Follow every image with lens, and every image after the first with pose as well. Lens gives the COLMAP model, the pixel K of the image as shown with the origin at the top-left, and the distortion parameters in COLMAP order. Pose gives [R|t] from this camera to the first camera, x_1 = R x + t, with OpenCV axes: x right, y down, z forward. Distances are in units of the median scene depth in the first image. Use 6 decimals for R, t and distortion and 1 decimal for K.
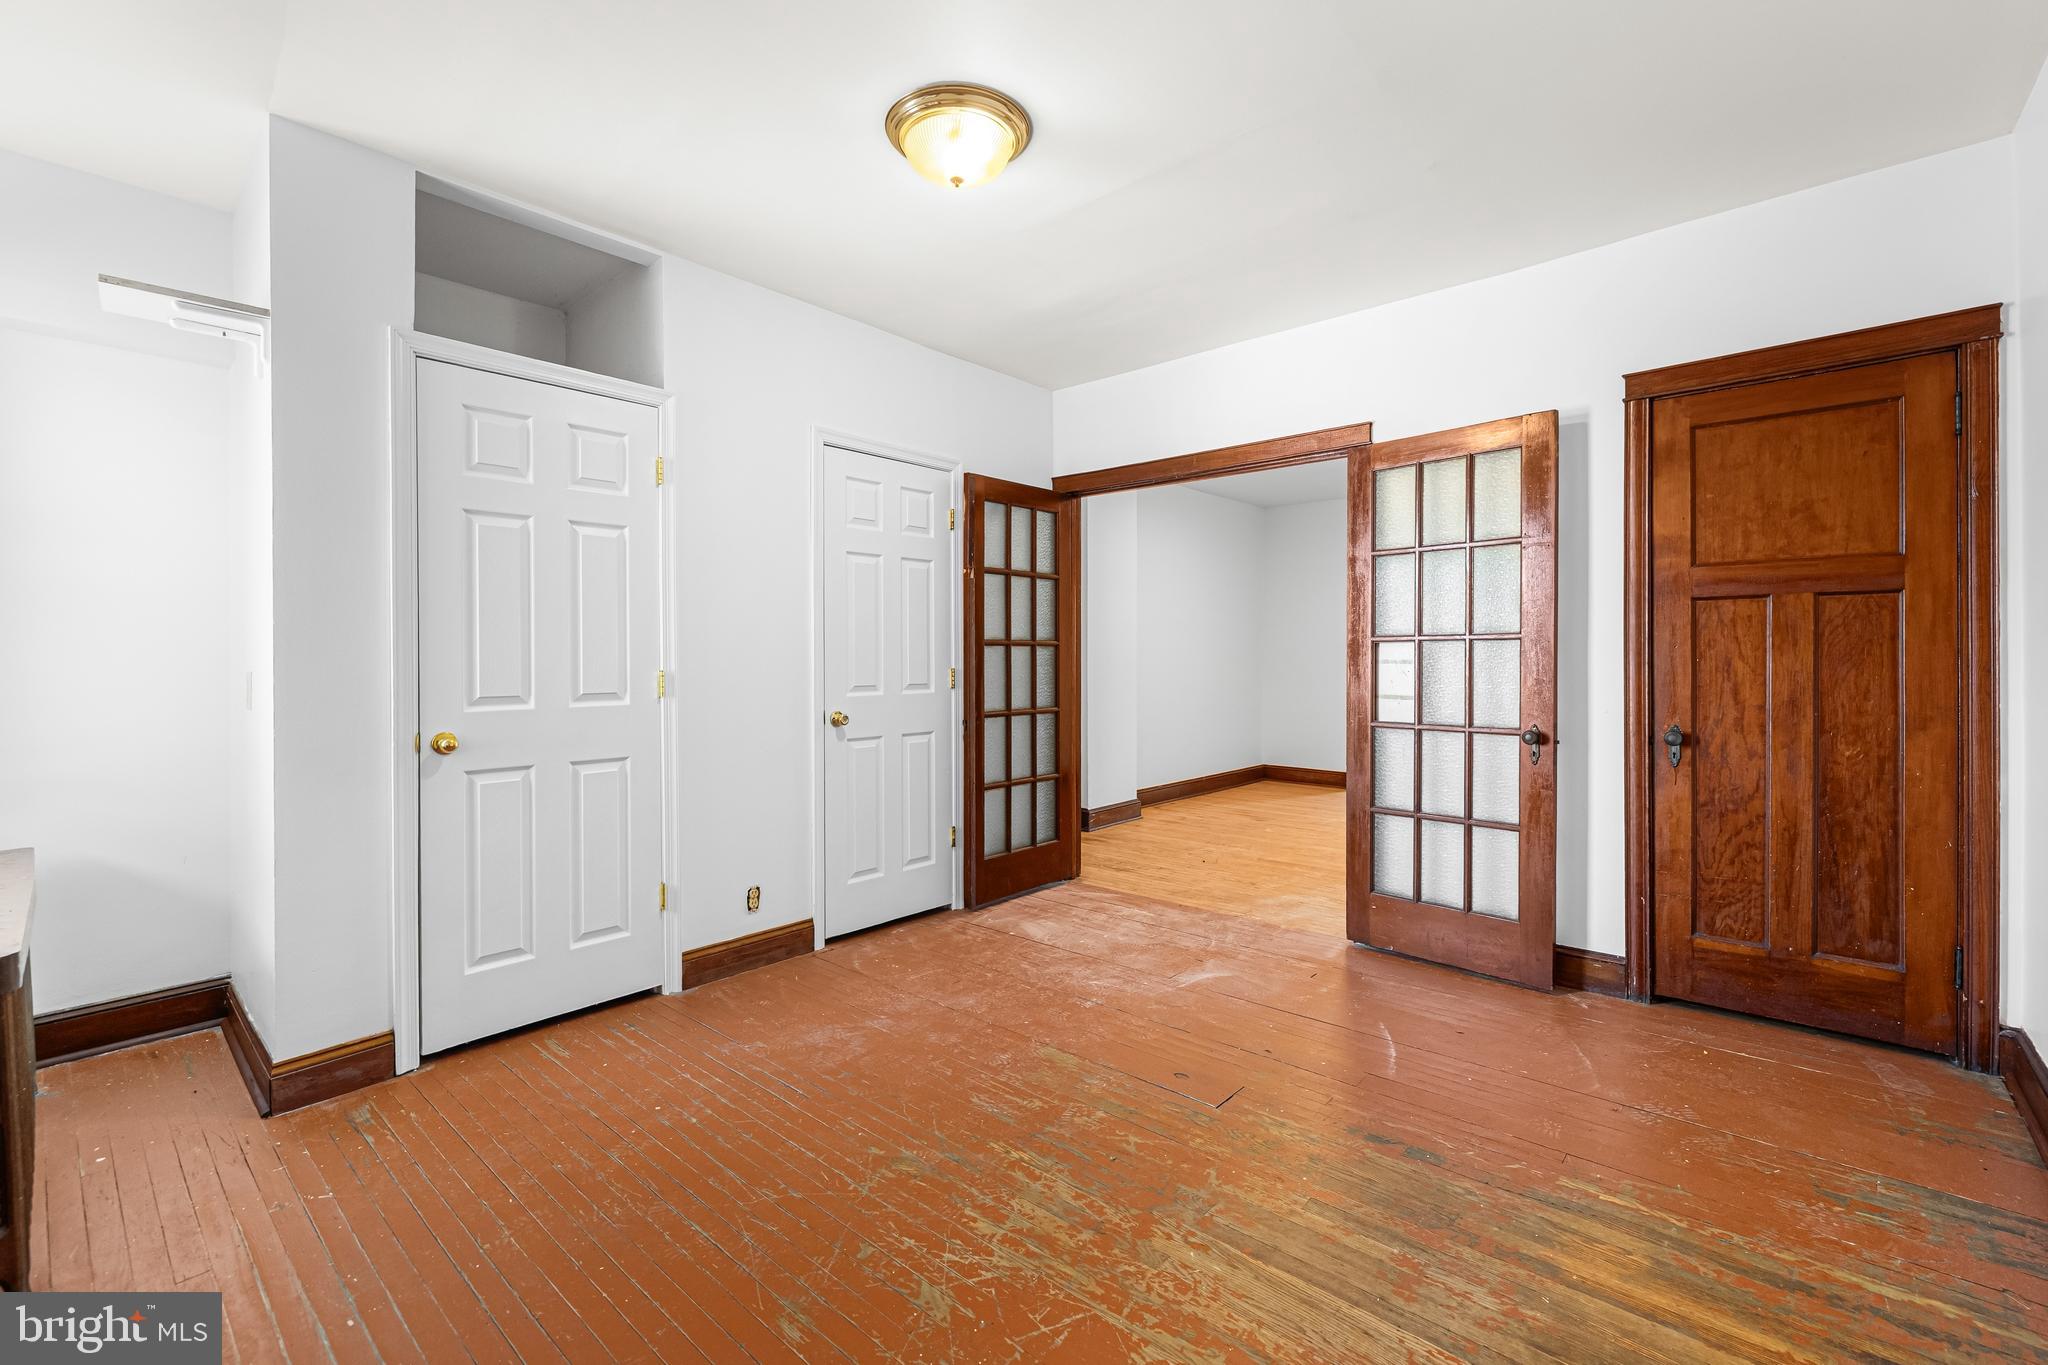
lens RADIAL K [[869.9, 0, 1029.8], [0, 869.9, 663.9], [0, 0, 1]] dist [0.004456, -0.000146]
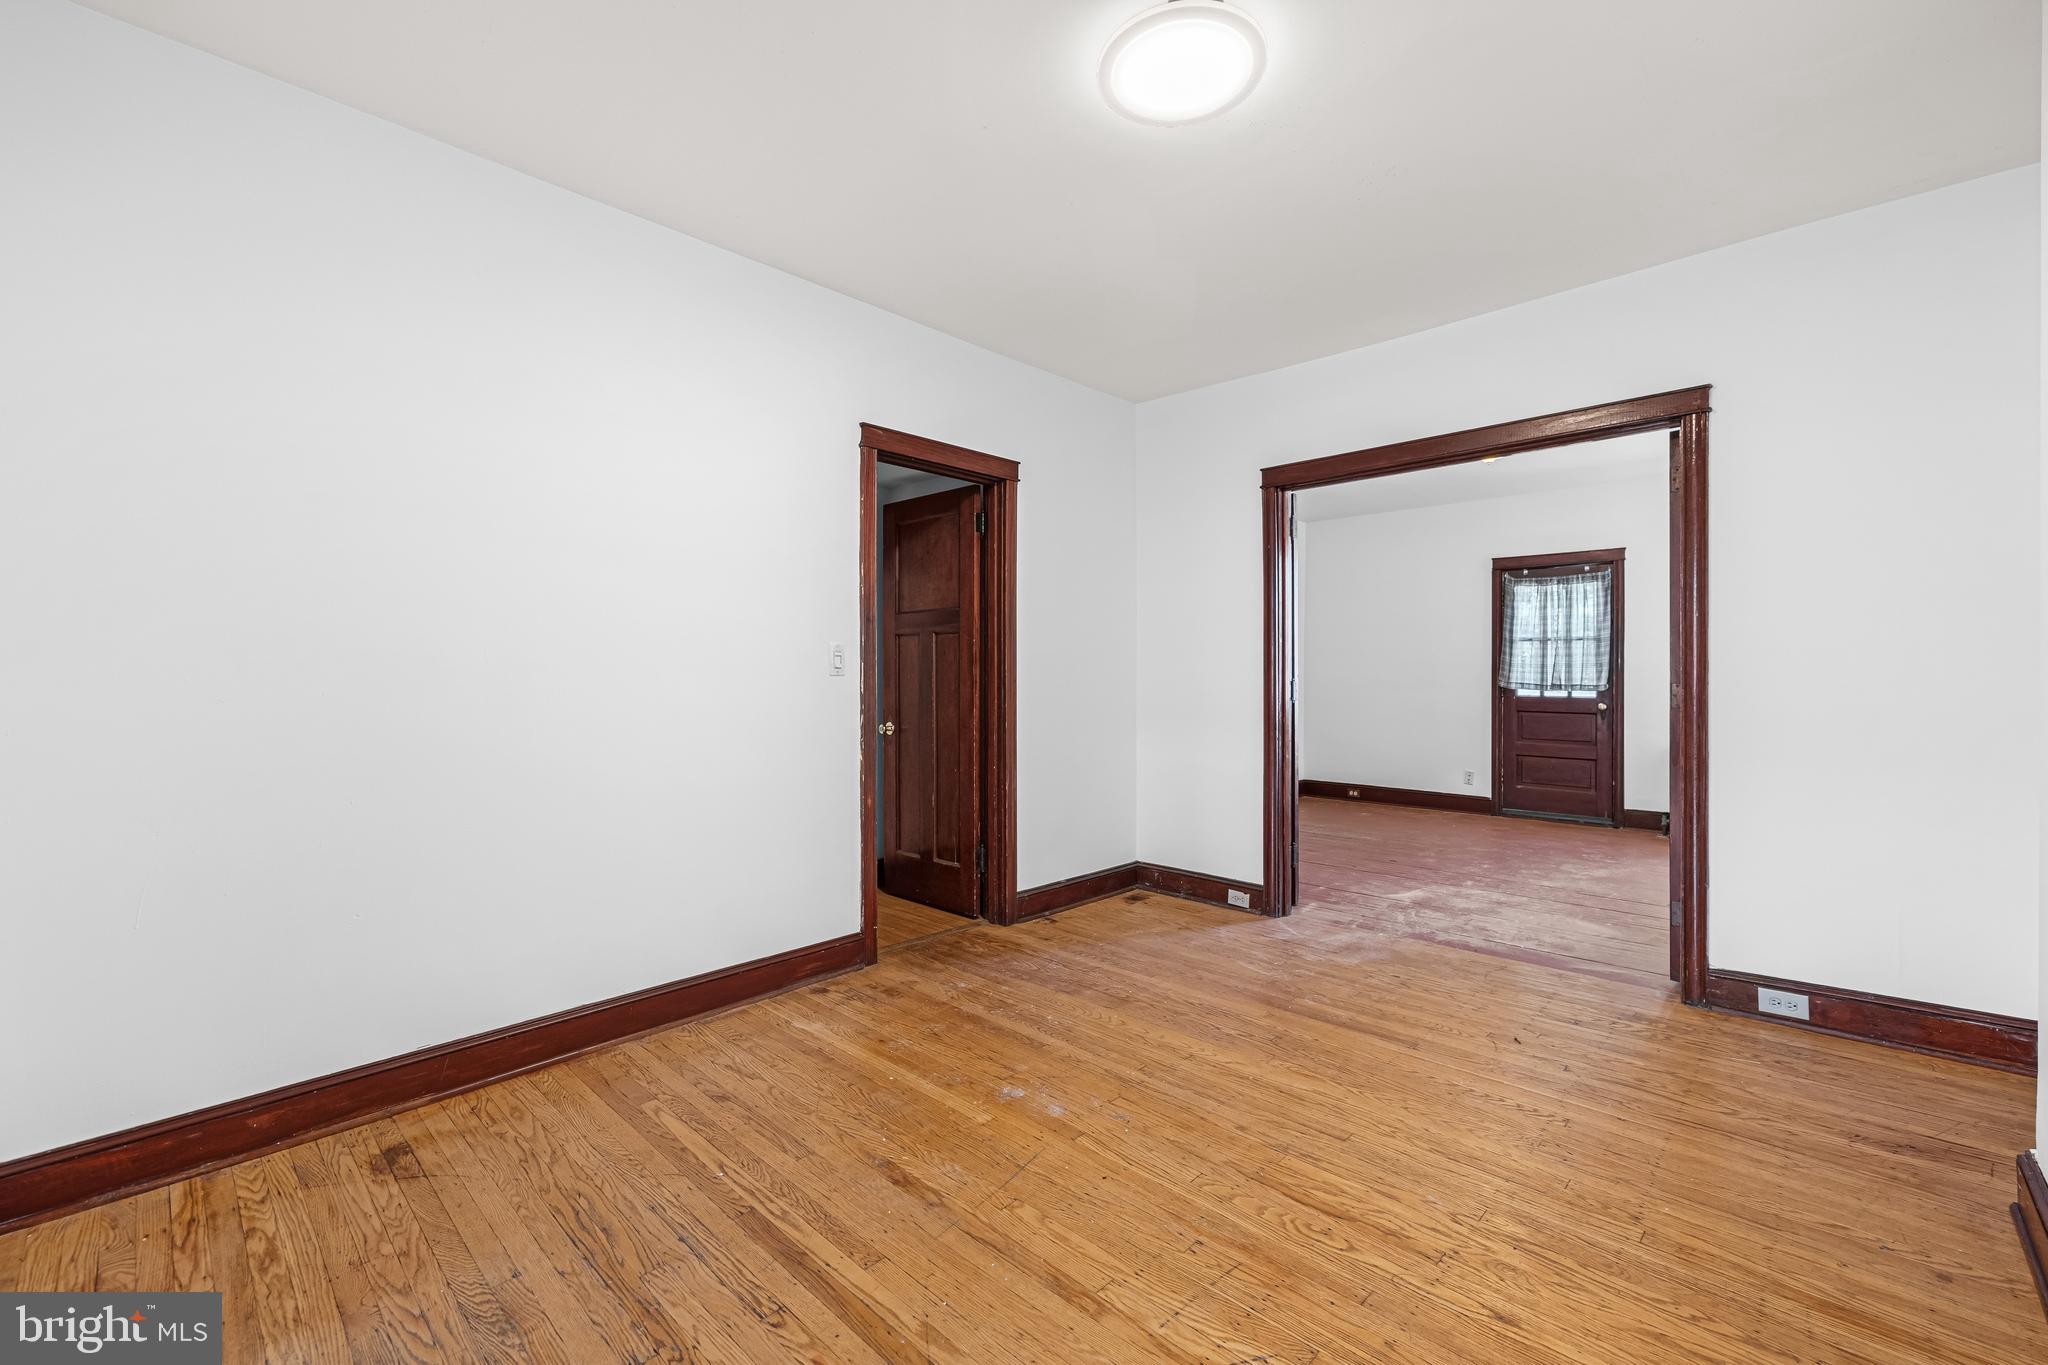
lens RADIAL K [[869.9, 0, 1028.1], [0, 869.9, 679.5], [0, 0, 1]] dist [0.004456, -0.000146]
pose [[-0.998729, 0.002255, 0.050350, 0.790613], [0.002660, 0.999965, 0.007979, -0.005583], [-0.050330, 0.008103, -0.998700, 2.594643]]
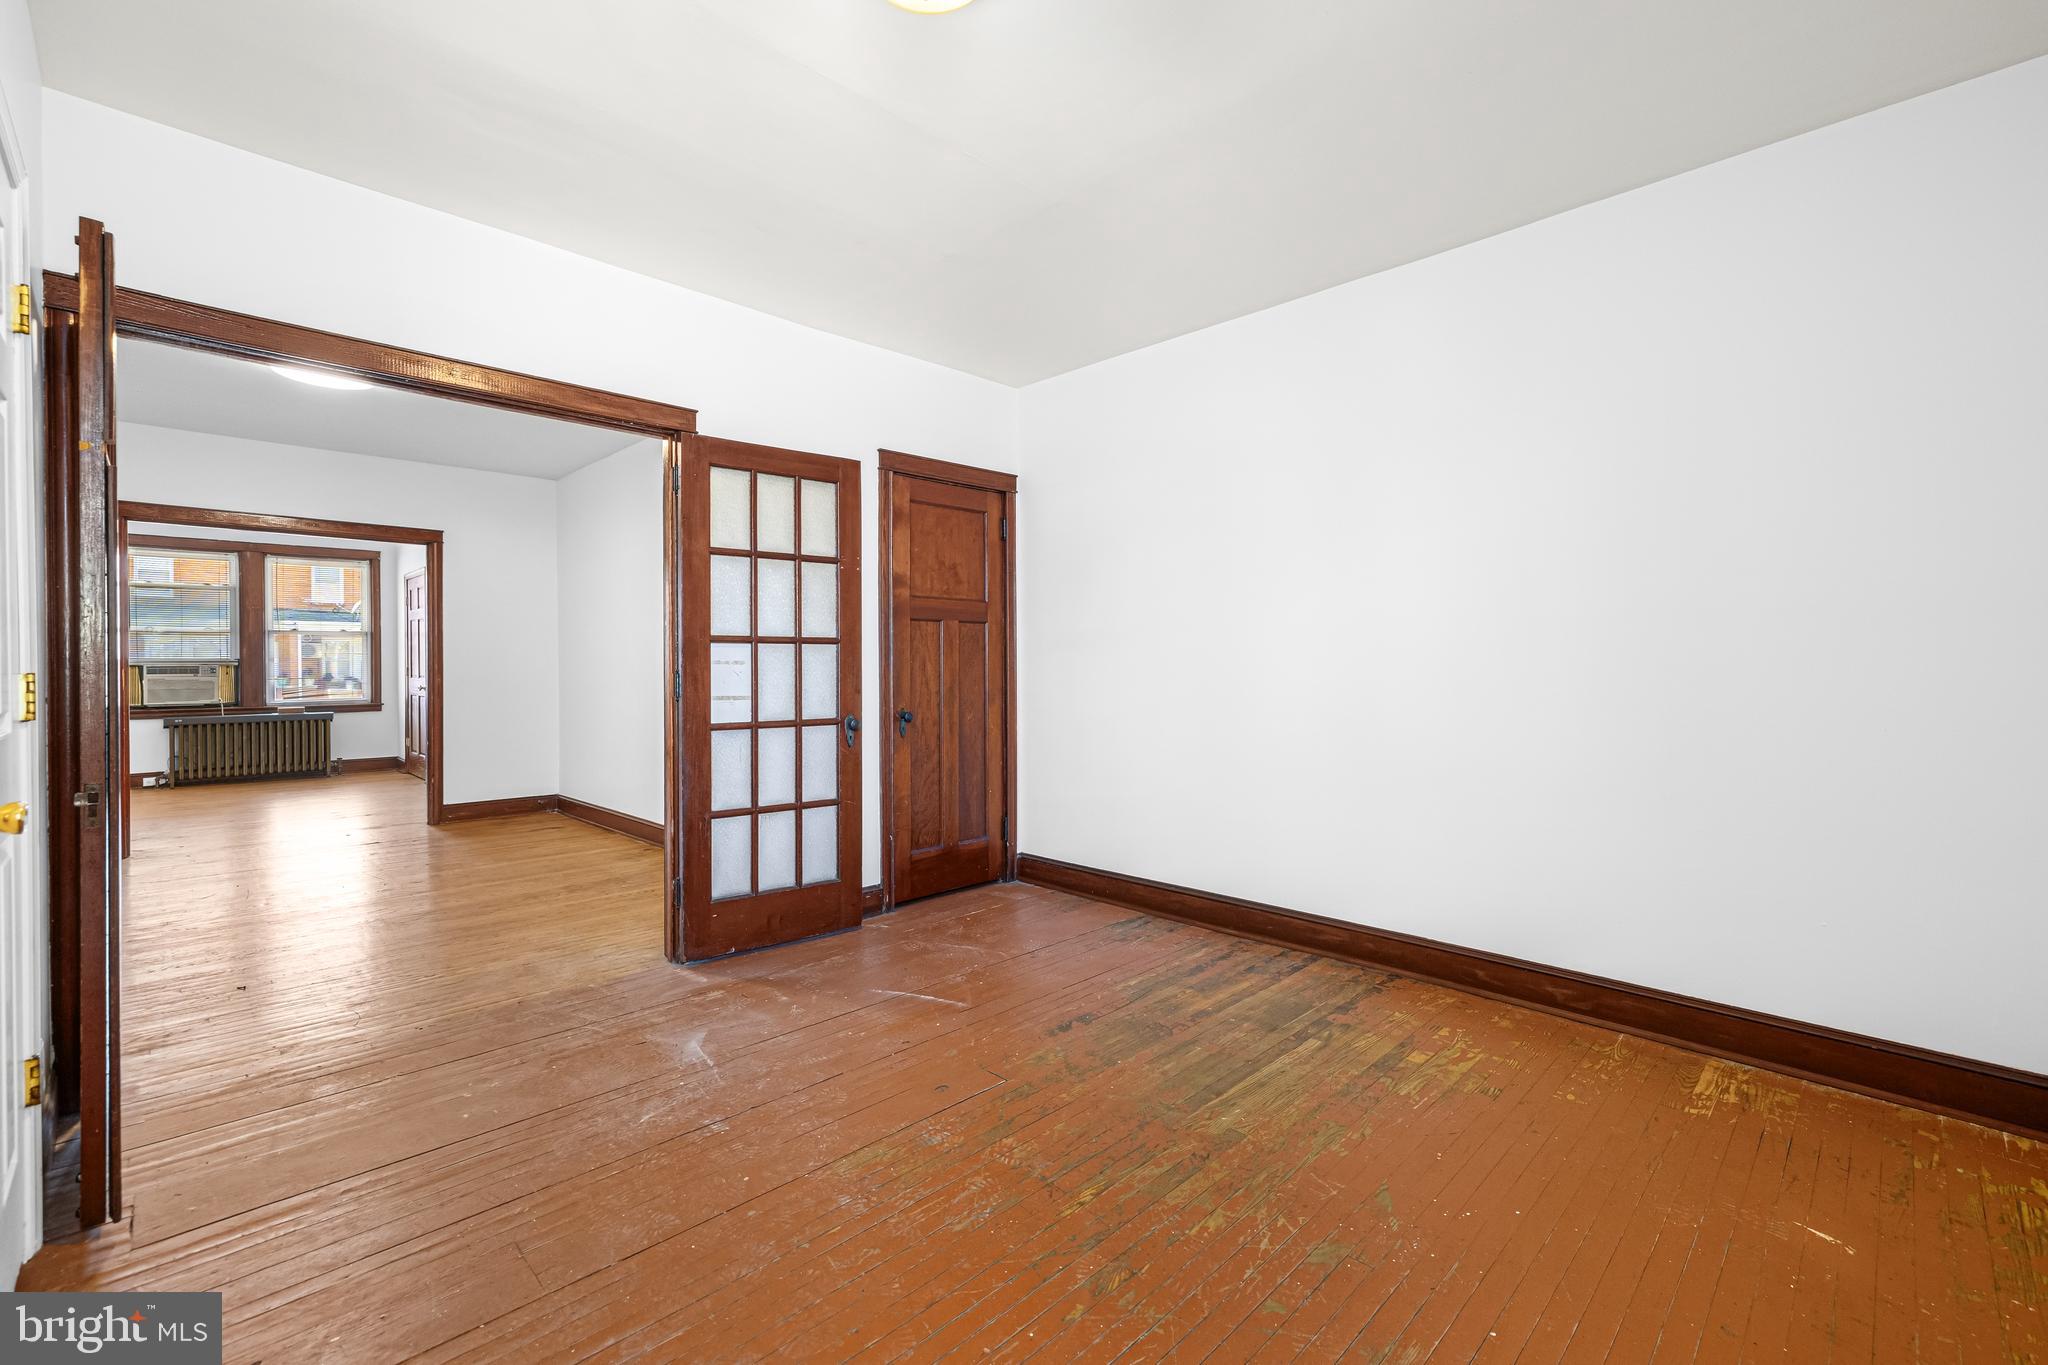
lens RADIAL K [[869.9, 0, 1023.0], [0, 869.9, 677.9], [0, 0, 1]] dist [0.004456, -0.000146]
pose [[0.074215, -0.011512, 0.997176, -0.622029], [0.004742, 0.999926, 0.011191, 0.006372], [-0.997231, 0.003898, 0.074264, 0.671350]]
